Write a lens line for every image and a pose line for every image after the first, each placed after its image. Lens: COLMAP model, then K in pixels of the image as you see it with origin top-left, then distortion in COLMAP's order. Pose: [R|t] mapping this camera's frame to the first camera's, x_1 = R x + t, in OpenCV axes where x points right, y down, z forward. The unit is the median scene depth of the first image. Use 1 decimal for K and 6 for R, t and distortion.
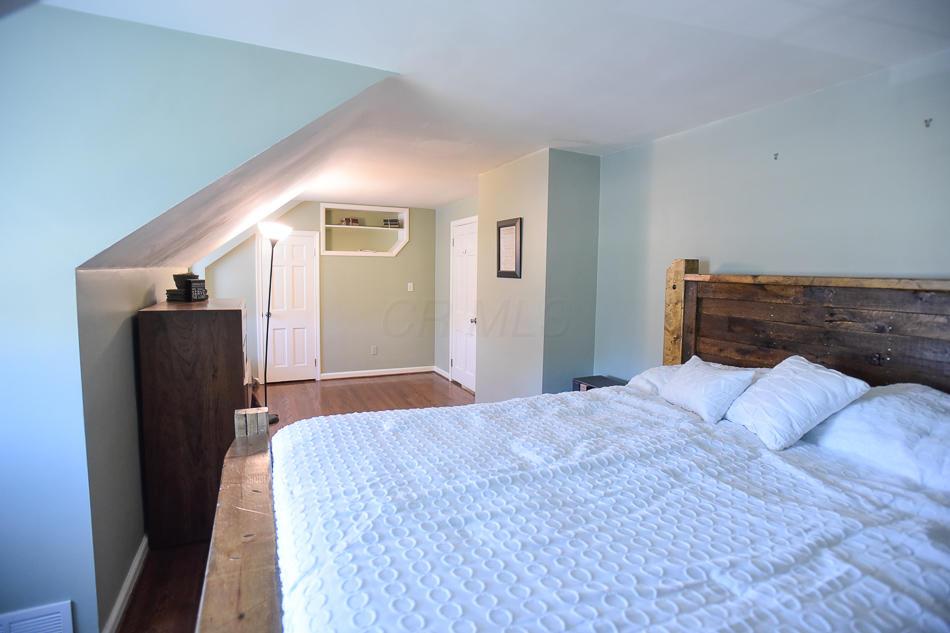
lens RADIAL K [[467.8, 0, 482.7], [0, 467.8, 313.9], [0, 0, 1]] dist [-0.073143, 0.034381]
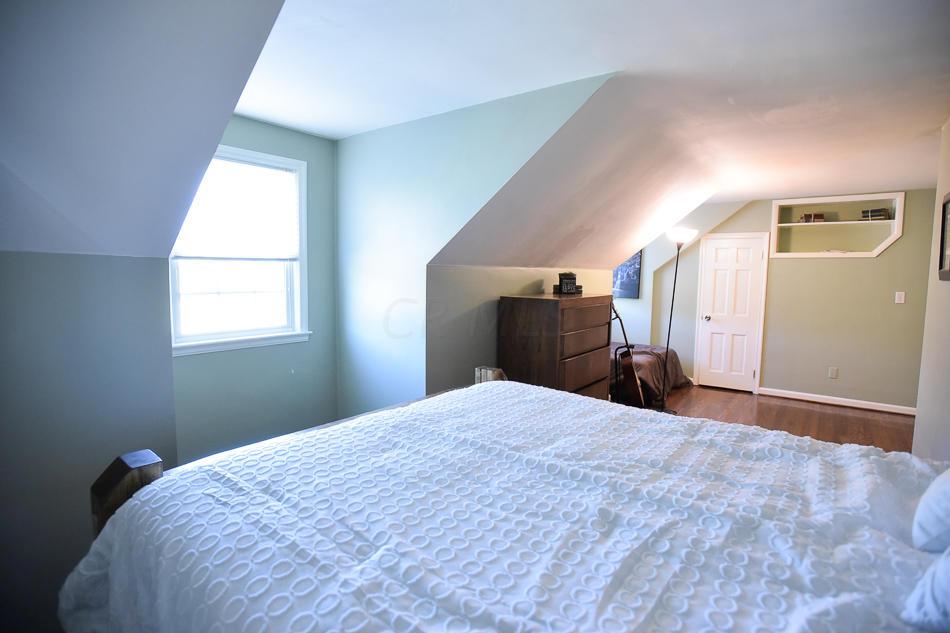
lens RADIAL K [[467.8, 0, 482.7], [0, 467.8, 313.9], [0, 0, 1]] dist [-0.073143, 0.034381]
pose [[0.466448, 0.068788, -0.881870, 0.193732], [-0.085685, 0.995797, 0.032353, 0.002430], [0.880389, 0.060472, 0.470381, 0.091265]]
